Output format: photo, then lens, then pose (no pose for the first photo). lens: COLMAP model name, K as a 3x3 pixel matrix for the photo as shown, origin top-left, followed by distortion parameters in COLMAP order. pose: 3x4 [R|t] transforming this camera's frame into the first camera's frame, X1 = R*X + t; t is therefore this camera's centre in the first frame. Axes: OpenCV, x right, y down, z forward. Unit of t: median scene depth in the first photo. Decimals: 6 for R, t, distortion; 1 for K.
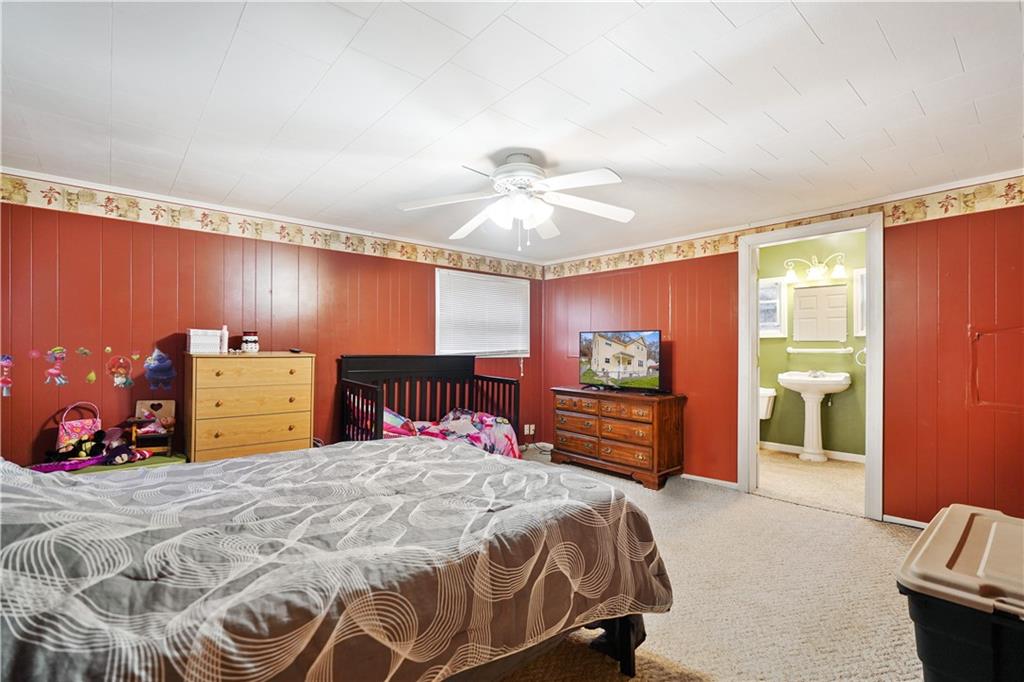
lens RADIAL K [[472.2, 0, 513.2], [0, 472.2, 341.4], [0, 0, 1]] dist [-0.011269, 0.000164]
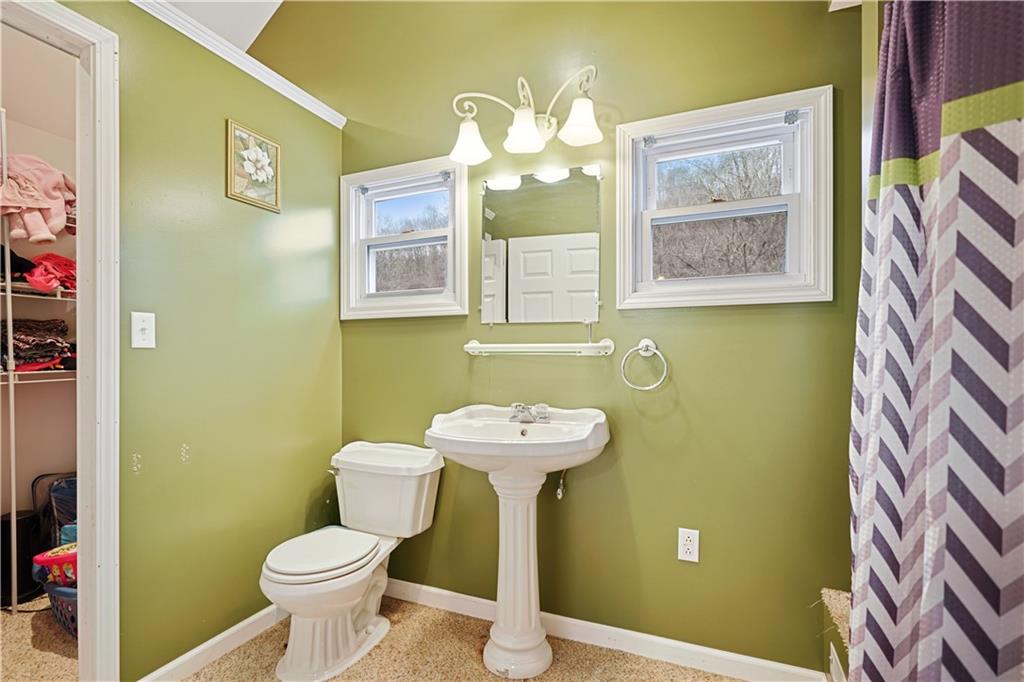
lens RADIAL K [[472.2, 0, 513.2], [0, 472.2, 343.7], [0, 0, 1]] dist [-0.011269, 0.000164]
pose [[0.903266, -0.006802, 0.429027, 0.479768], [0.000599, 0.999893, 0.014591, 0.010213], [-0.429080, -0.012922, 0.903174, 0.678399]]
